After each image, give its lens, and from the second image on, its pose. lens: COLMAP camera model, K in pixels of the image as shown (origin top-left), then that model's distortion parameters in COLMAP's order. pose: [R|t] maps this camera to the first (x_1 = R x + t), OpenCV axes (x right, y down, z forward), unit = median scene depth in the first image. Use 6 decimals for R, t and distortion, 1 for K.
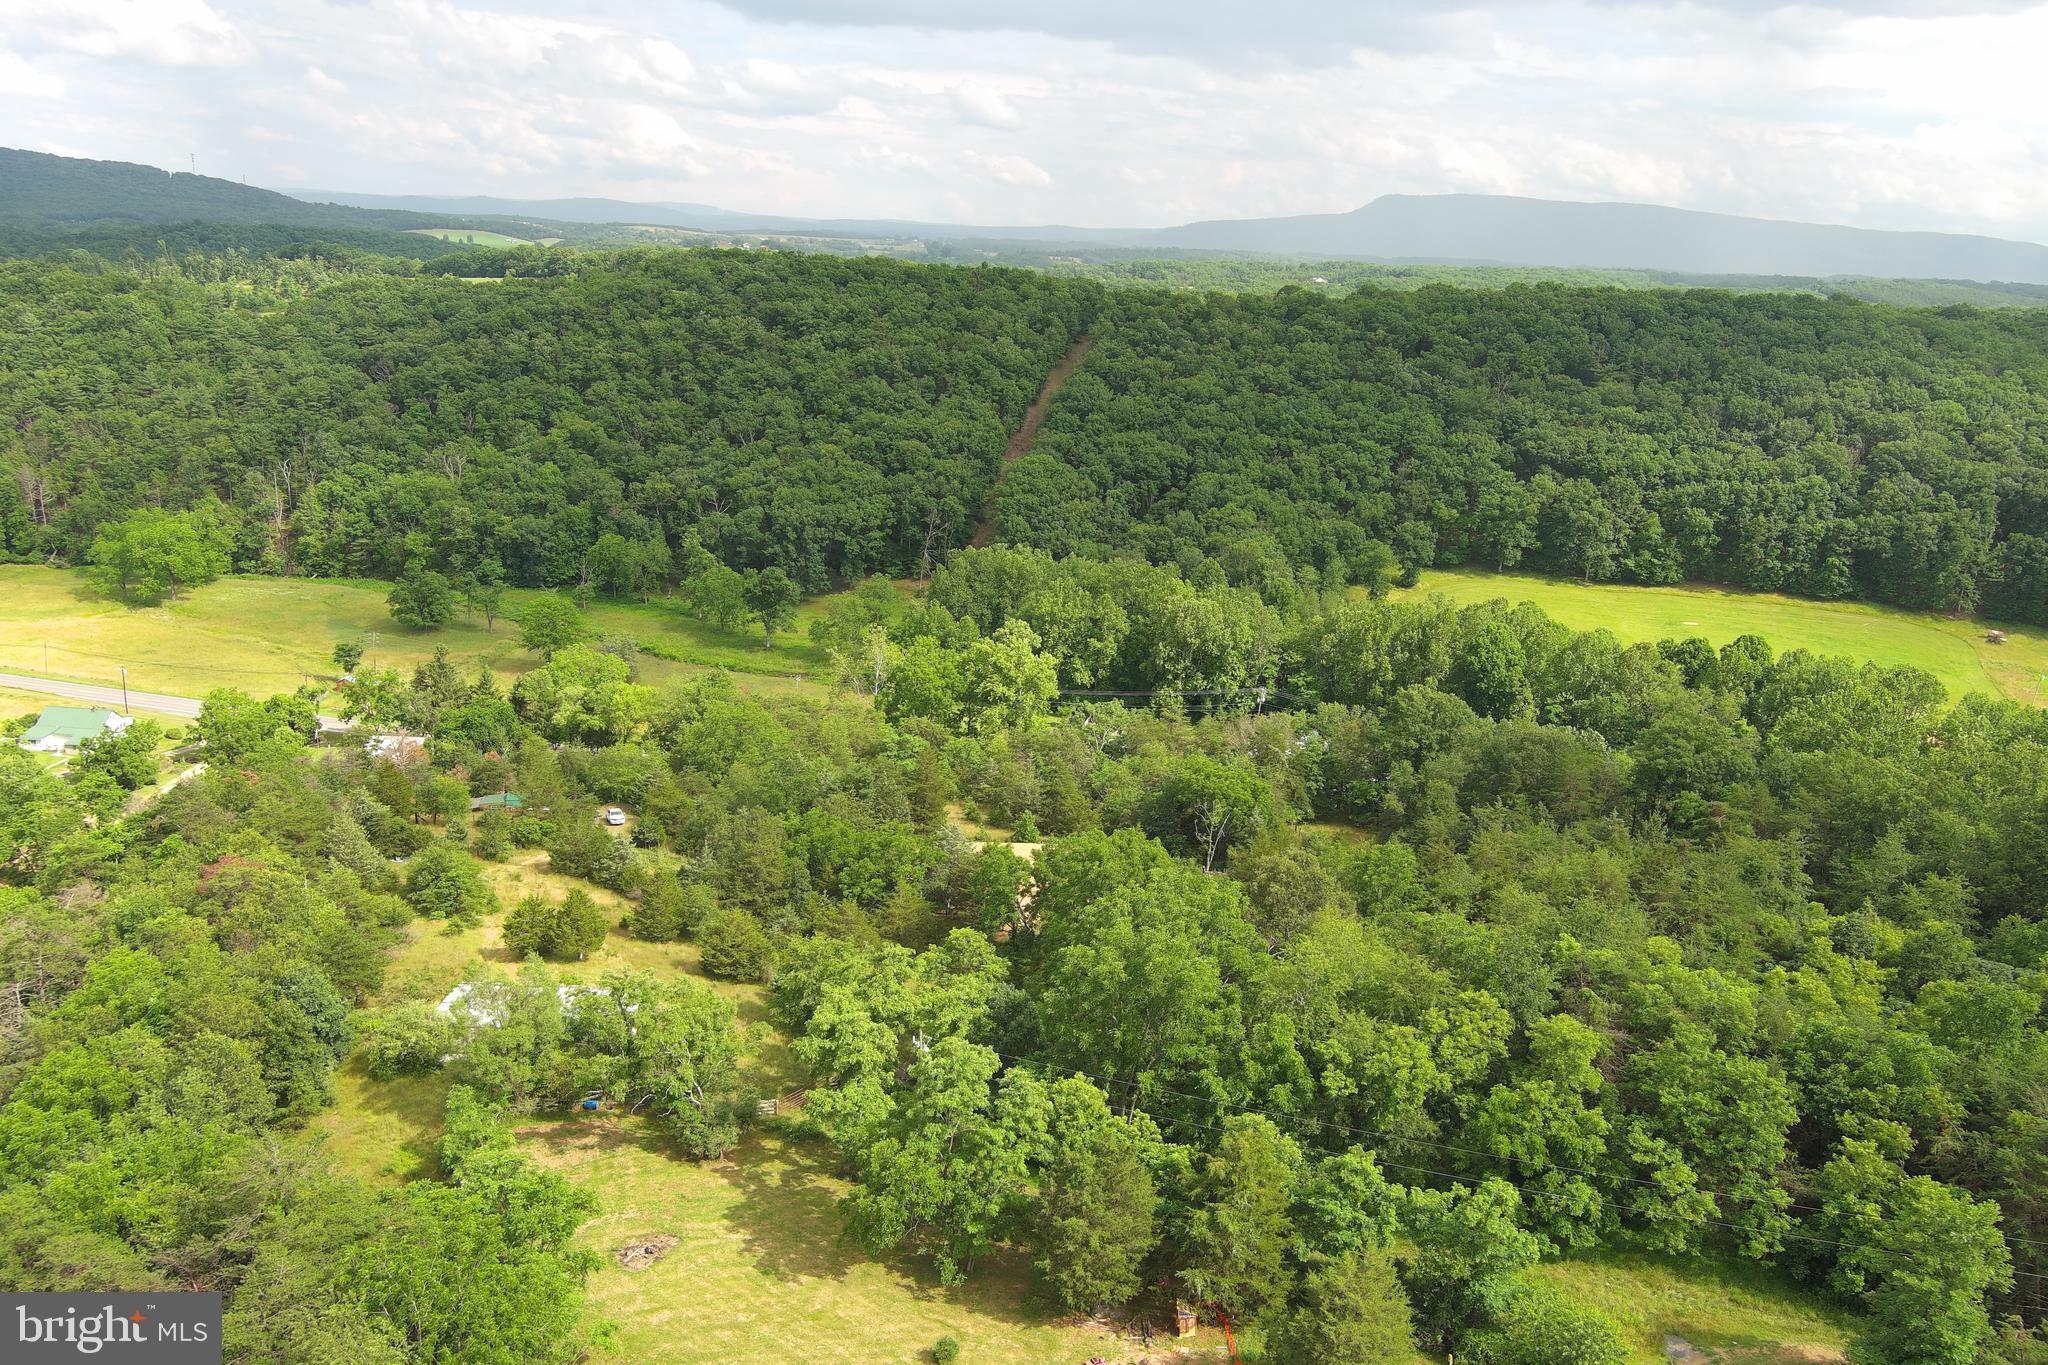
lens RADIAL K [[1576.4, 0, 1018.8], [0, 1576.4, 685.9], [0, 0, 1]] dist [0.019337, -0.028874]
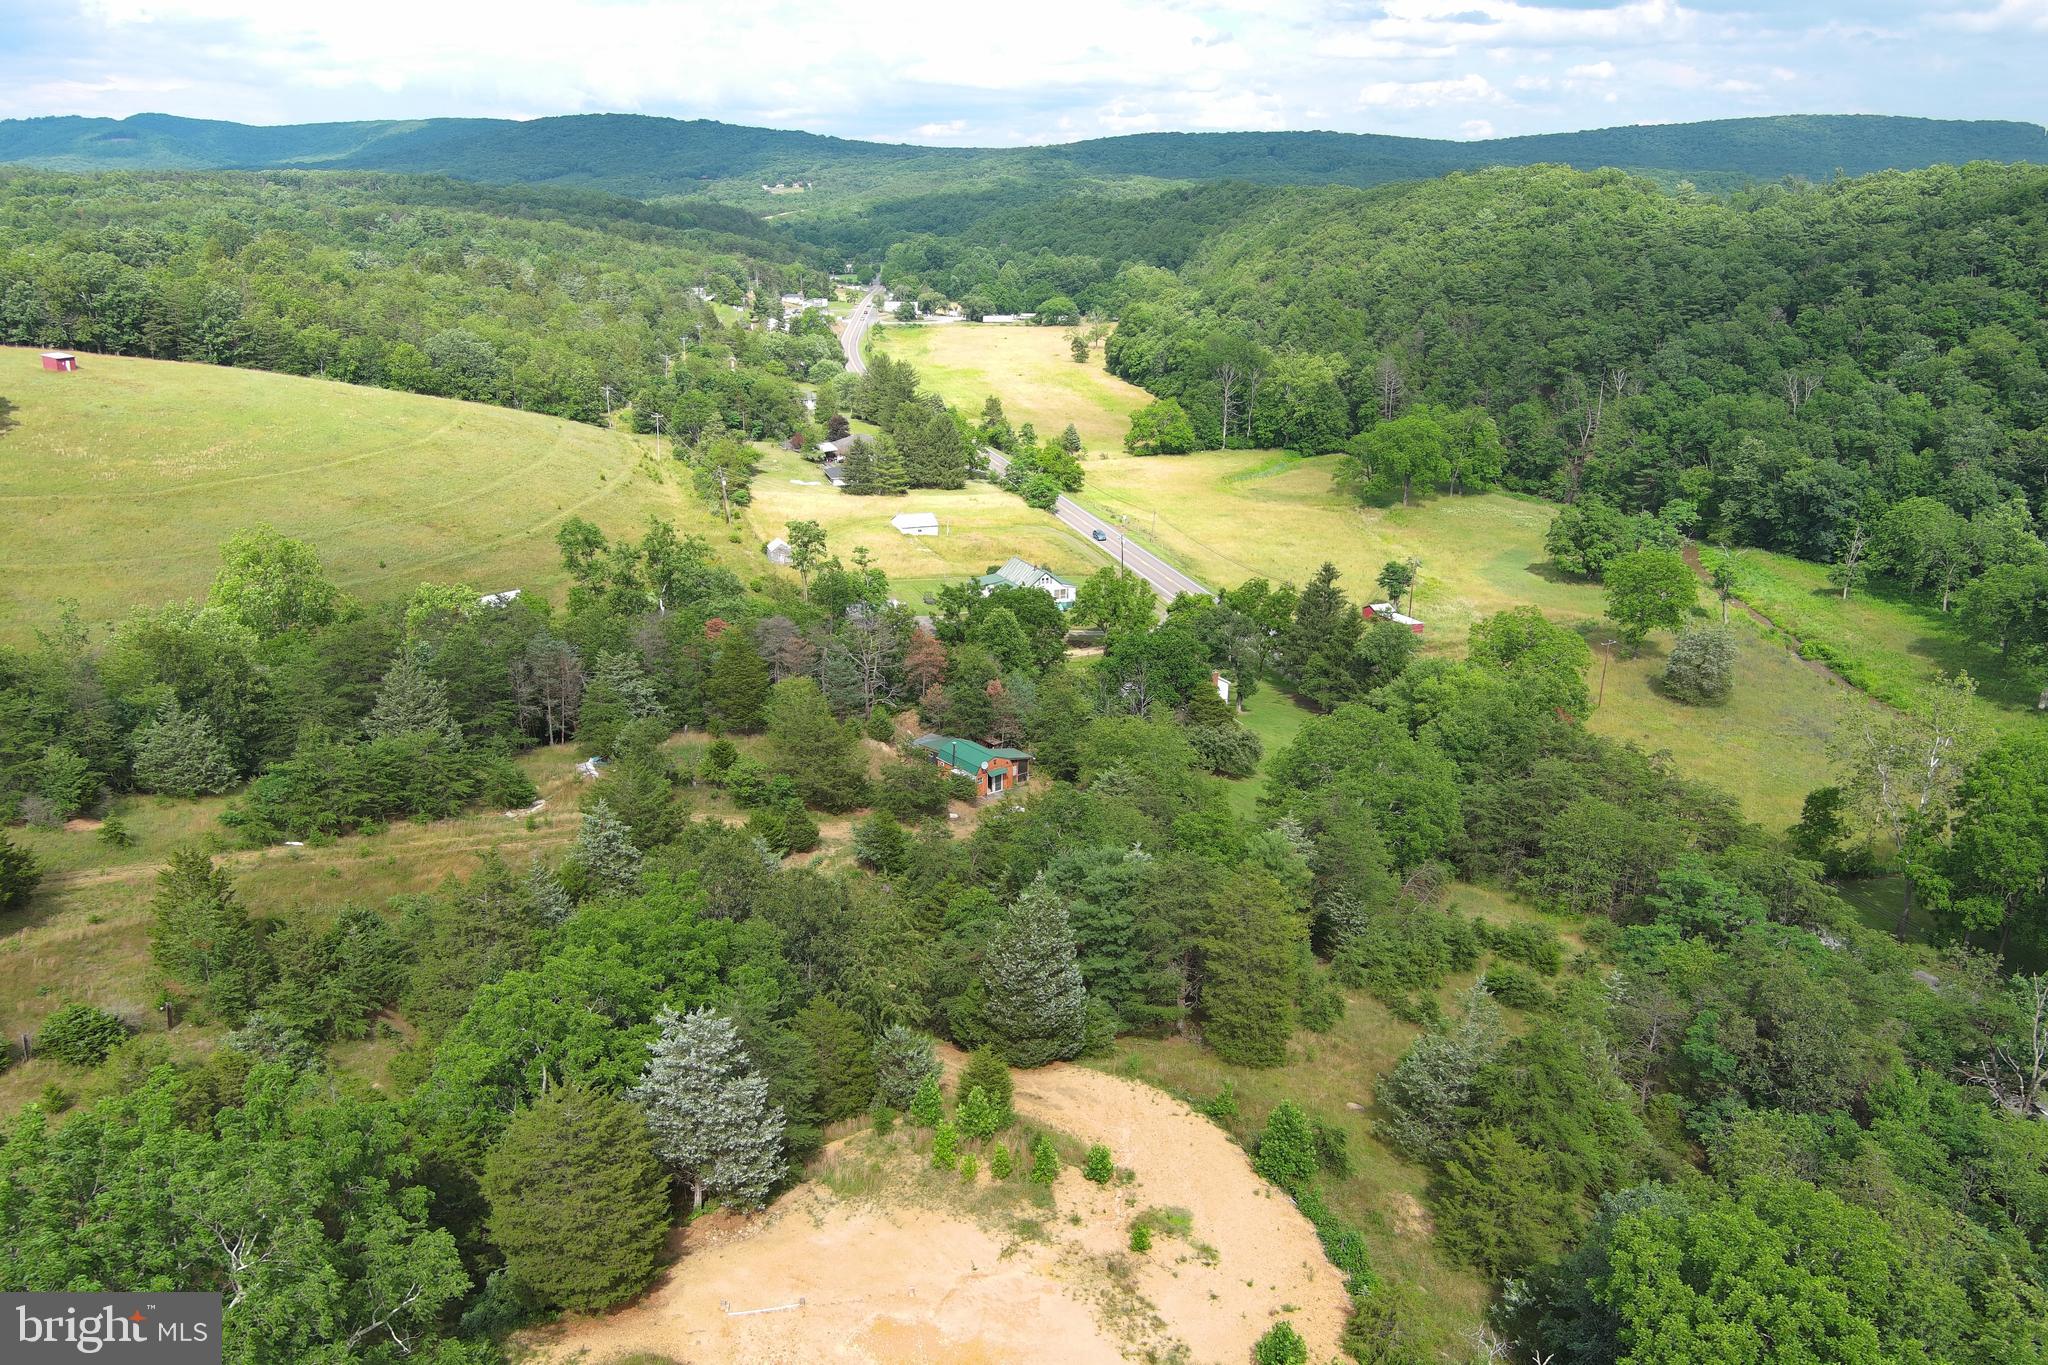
lens RADIAL K [[1574.3, 0, 1018.7], [0, 1574.3, 689.0], [0, 0, 1]] dist [0.029165, -0.054991]
pose [[0.491504, 0.229155, -0.840186, 0.124739], [-0.218176, 0.966394, 0.135946, -0.025232], [0.843104, 0.116490, 0.524982, 0.334651]]
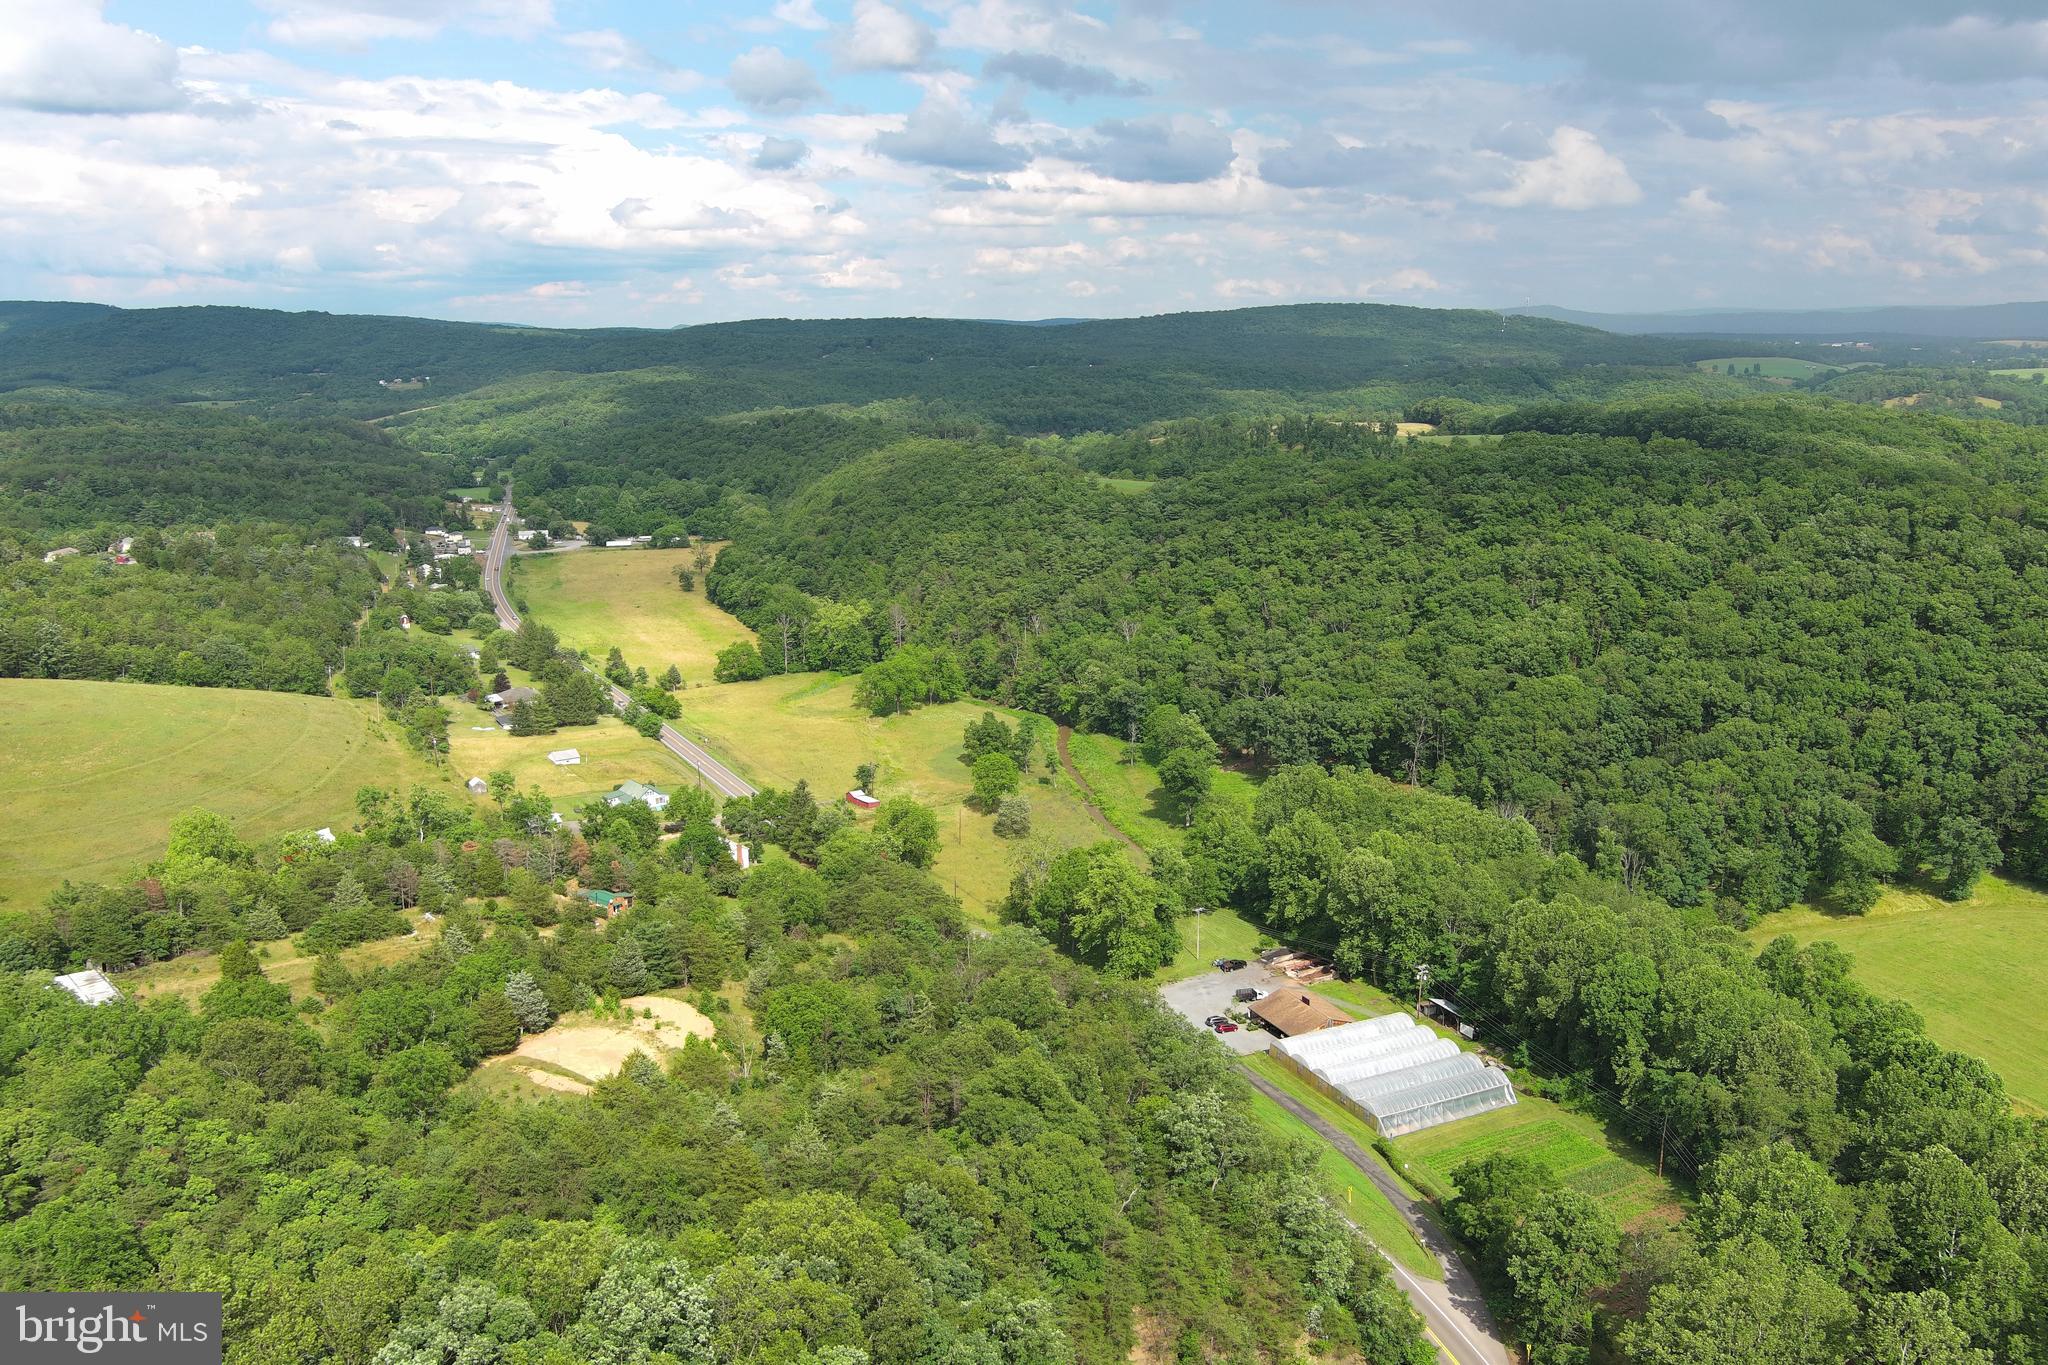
lens RADIAL K [[1574.3, 0, 1018.7], [0, 1574.3, 689.0], [0, 0, 1]] dist [0.029165, -0.054991]
pose [[0.677227, 0.116051, -0.726564, 0.482567], [-0.164339, 0.986394, 0.004373, -0.091979], [0.717186, 0.116441, 0.687085, 0.132674]]
